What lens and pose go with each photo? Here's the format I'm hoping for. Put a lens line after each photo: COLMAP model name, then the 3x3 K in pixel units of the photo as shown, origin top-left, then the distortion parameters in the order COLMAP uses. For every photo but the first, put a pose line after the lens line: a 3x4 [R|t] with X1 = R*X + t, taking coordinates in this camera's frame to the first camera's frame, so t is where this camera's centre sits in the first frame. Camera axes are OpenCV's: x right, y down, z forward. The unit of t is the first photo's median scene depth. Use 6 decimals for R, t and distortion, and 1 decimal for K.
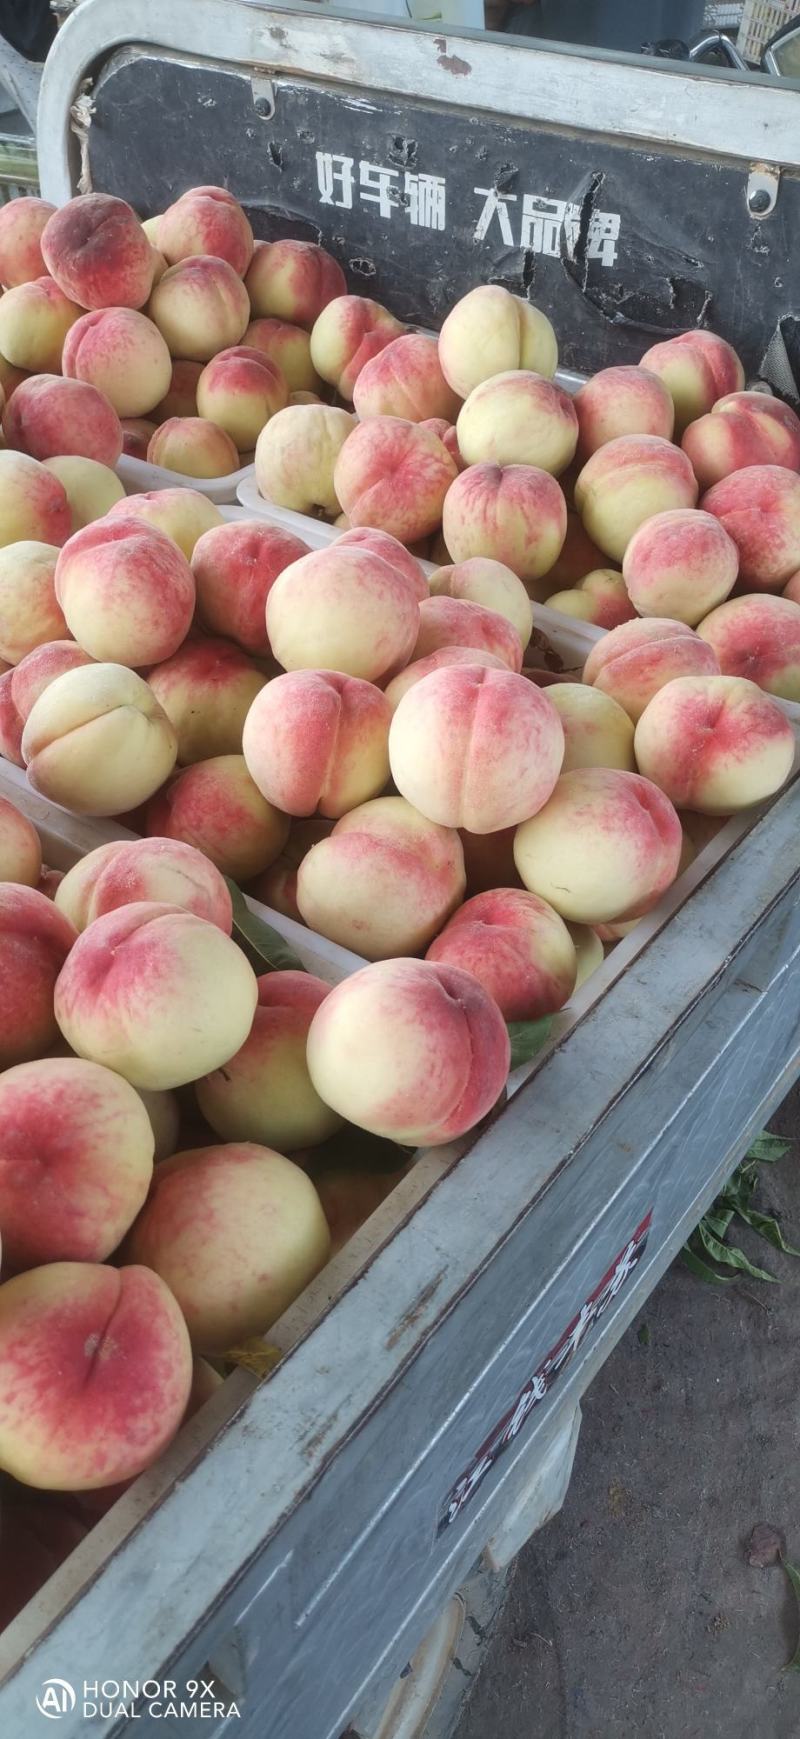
lens RADIAL K [[1304.2, 0, 400.0], [0, 1304.2, 869.5], [0, 0, 1]] dist [0.029987, -0.014293]
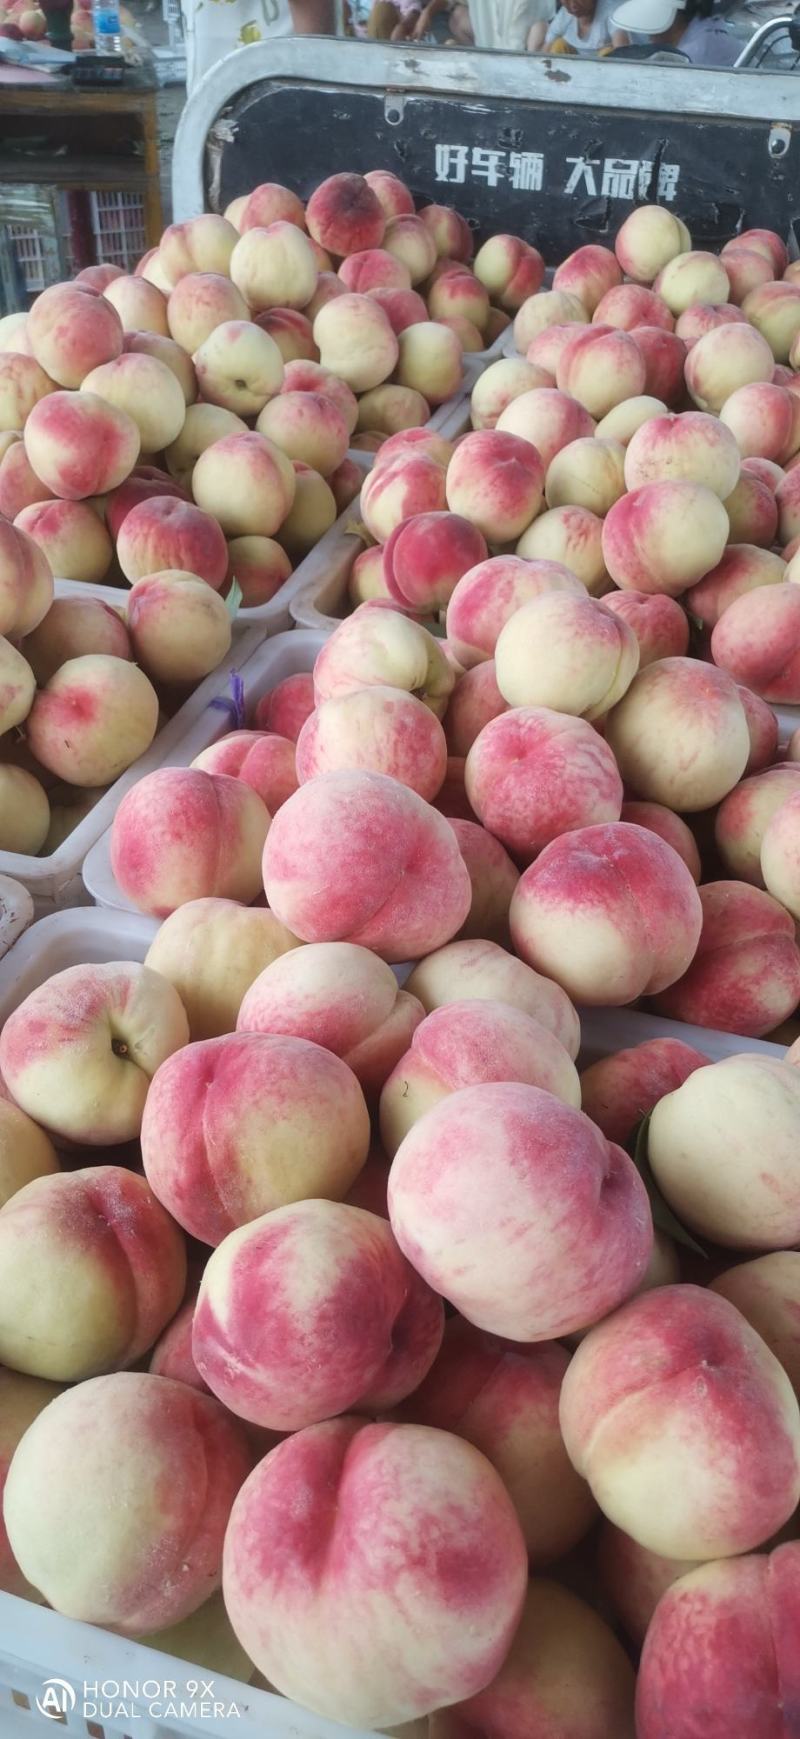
lens RADIAL K [[1304.2, 0, 400.0], [0, 1304.2, 869.5], [0, 0, 1]] dist [0.029987, -0.014293]
pose [[0.941198, -0.198965, 0.273056, -0.680447], [0.211436, 0.977249, -0.016718, 0.251032], [-0.263517, 0.073468, 0.961853, -0.320446]]
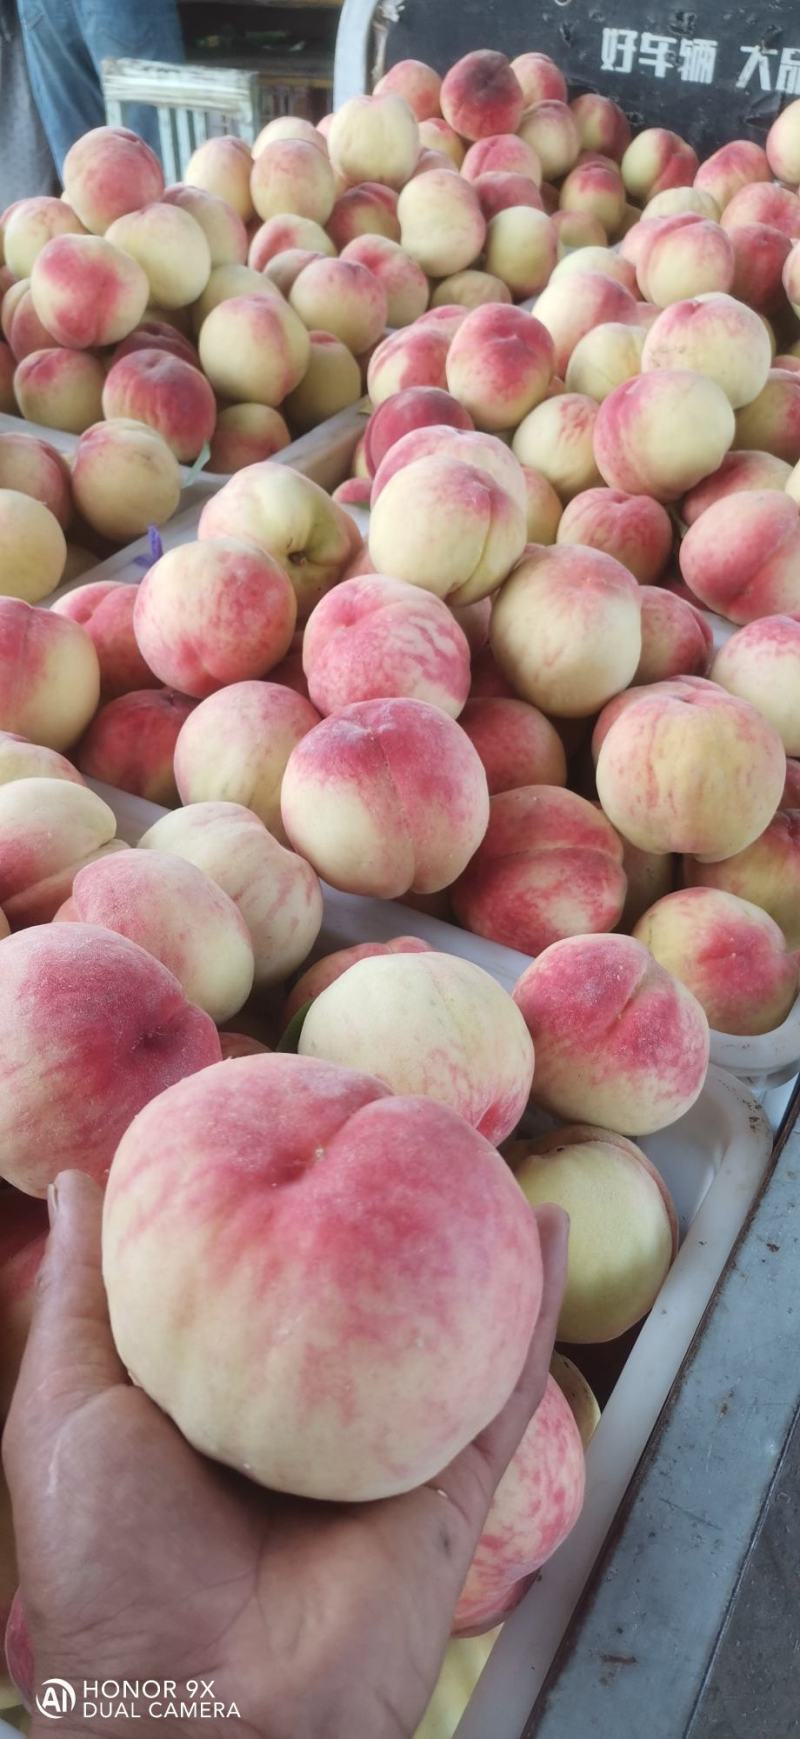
lens RADIAL K [[1305.9, 0, 400.0], [0, 1305.9, 869.5], [0, 0, 1]] dist [0.022192, 0.002809]
pose [[0.991767, -0.072569, 0.105509, -0.496212], [0.073530, 0.997279, -0.005242, 0.310769], [-0.104842, 0.012957, 0.994405, -0.311722]]
